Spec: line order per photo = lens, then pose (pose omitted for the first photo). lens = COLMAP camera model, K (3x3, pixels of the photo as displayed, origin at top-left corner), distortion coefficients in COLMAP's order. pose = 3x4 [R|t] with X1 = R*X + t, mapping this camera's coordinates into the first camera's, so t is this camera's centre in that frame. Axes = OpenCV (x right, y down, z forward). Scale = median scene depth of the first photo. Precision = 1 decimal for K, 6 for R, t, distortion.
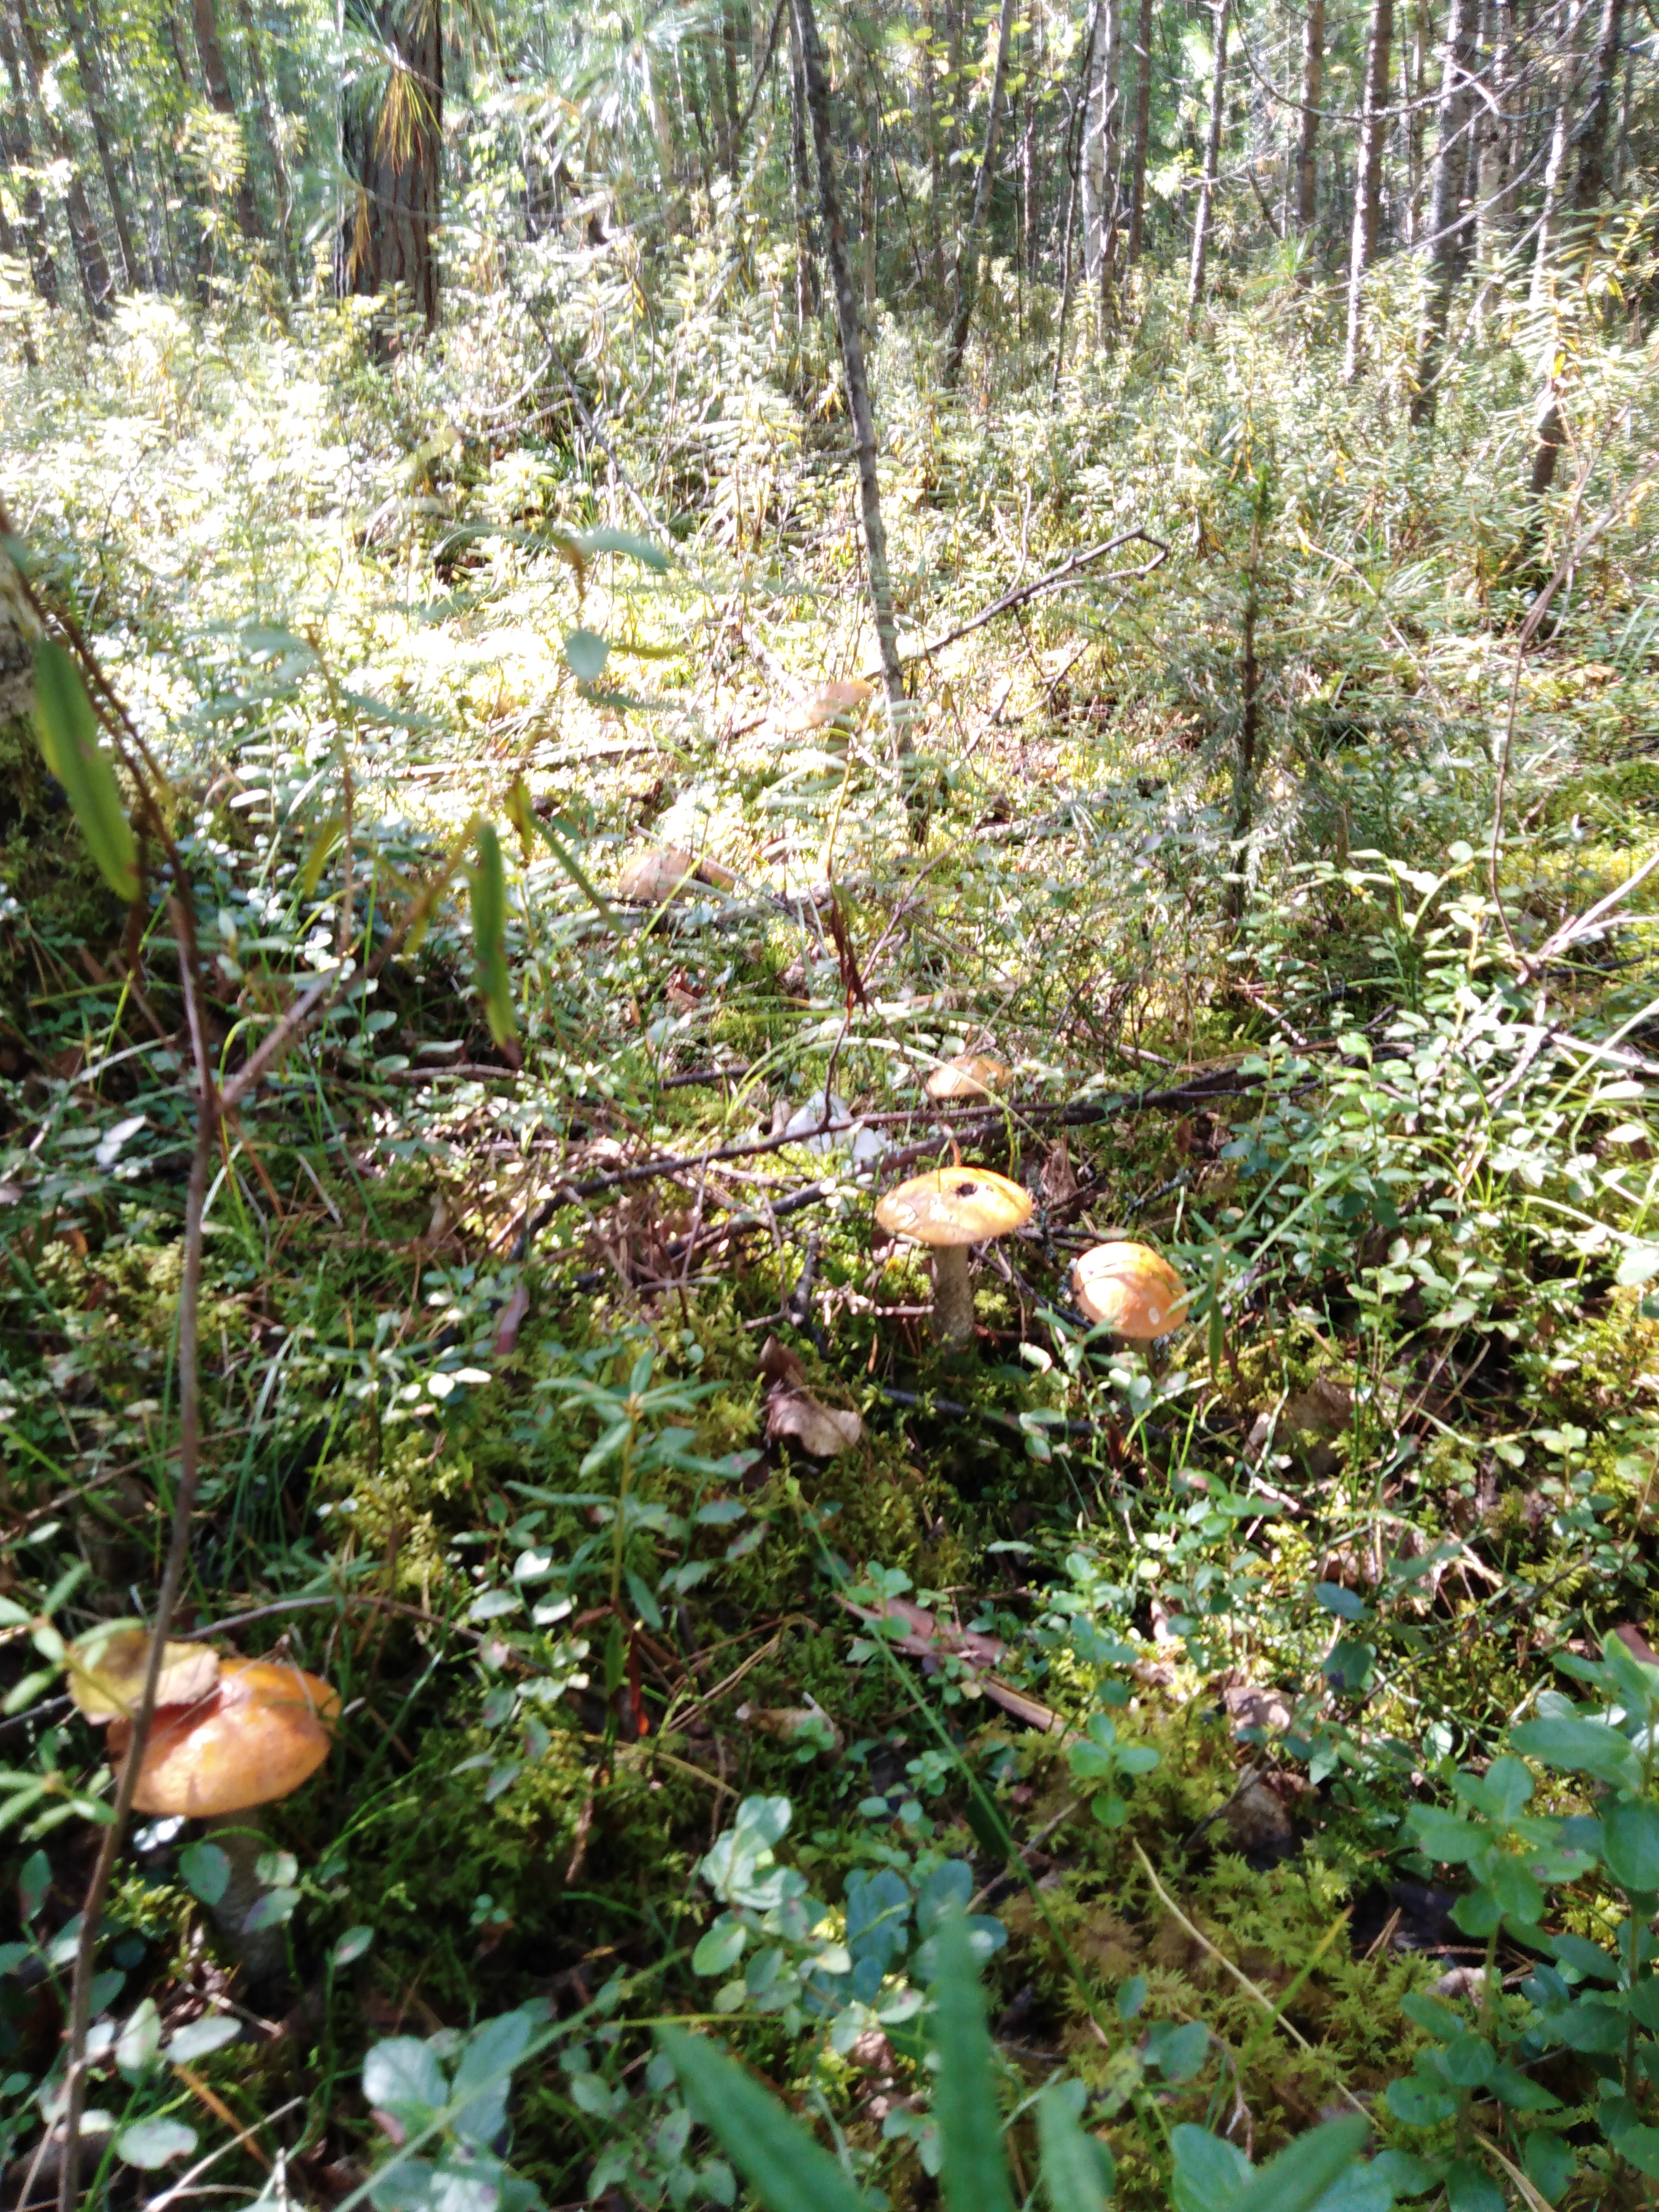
lens RADIAL K [[1594.3, 0, 794.3], [0, 1594.3, 1121.8], [0, 0, 1]] dist [0.043218, -0.057121]
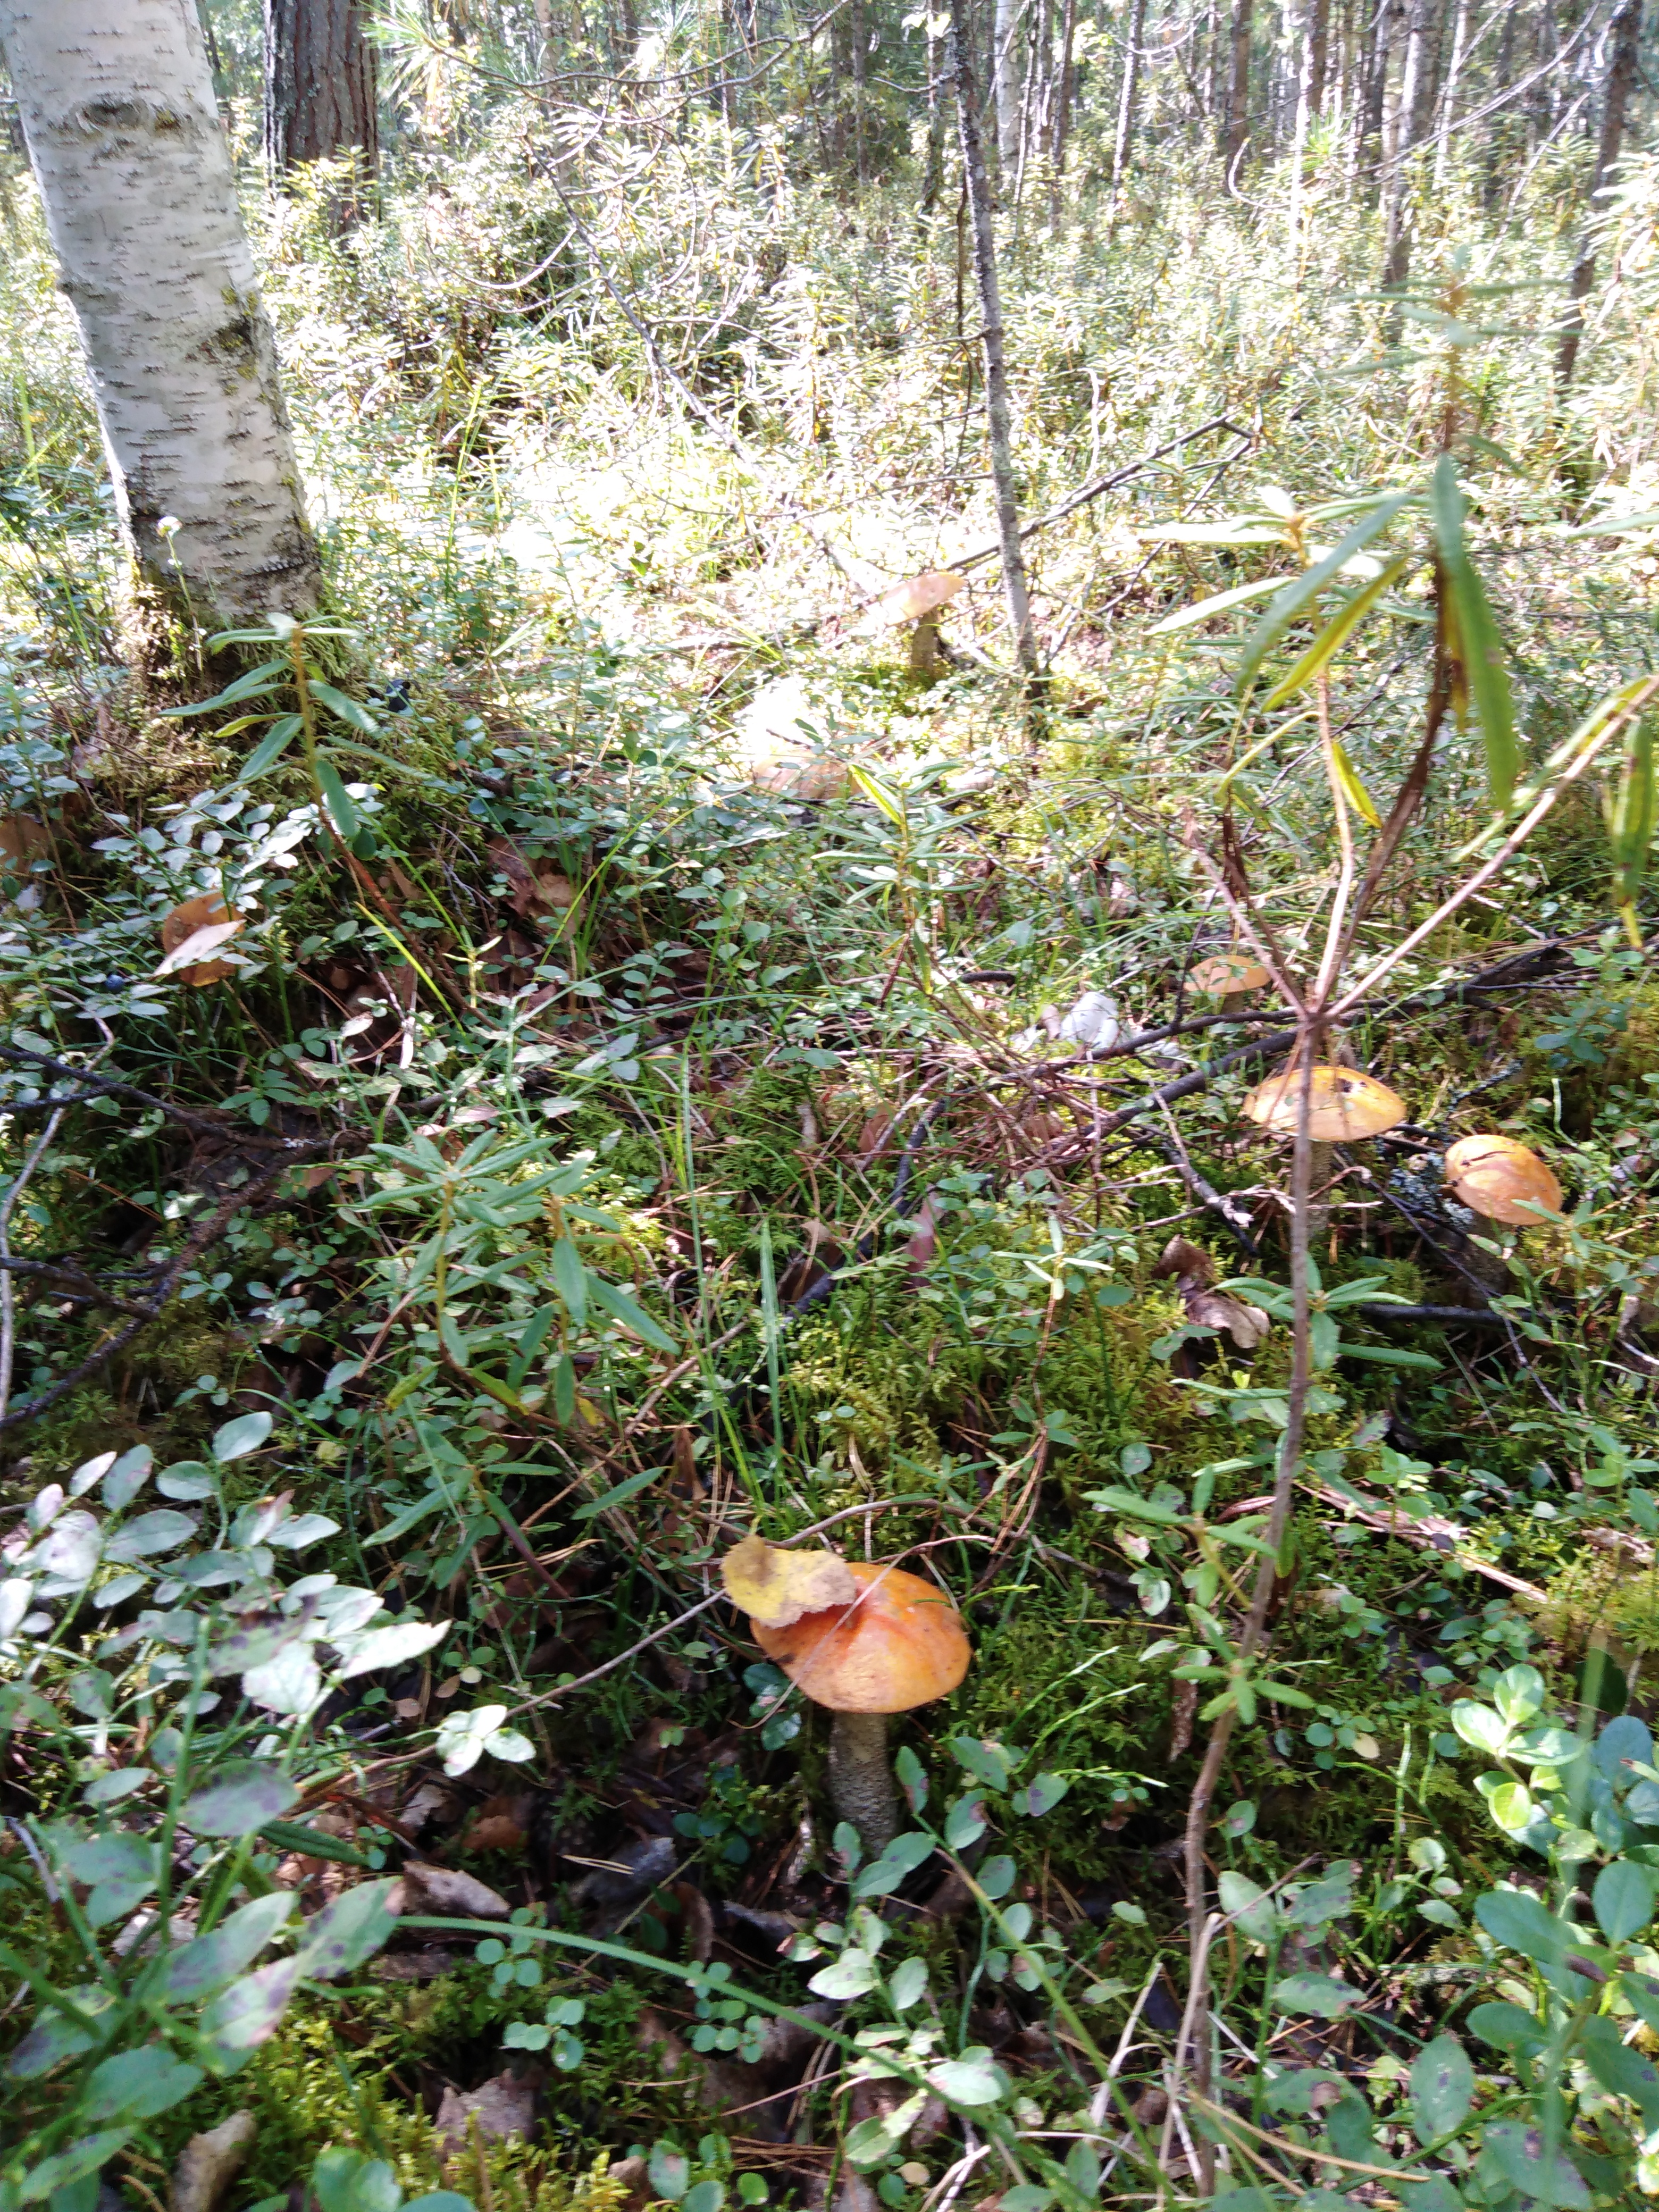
lens RADIAL K [[1594.3, 0, 794.3], [0, 1594.3, 1121.8], [0, 0, 1]] dist [0.043218, -0.057121]
pose [[0.997083, -0.020987, 0.073378, -0.225302], [0.016316, 0.997836, 0.063697, -0.004588], [-0.074556, -0.062314, 0.995268, 0.006336]]
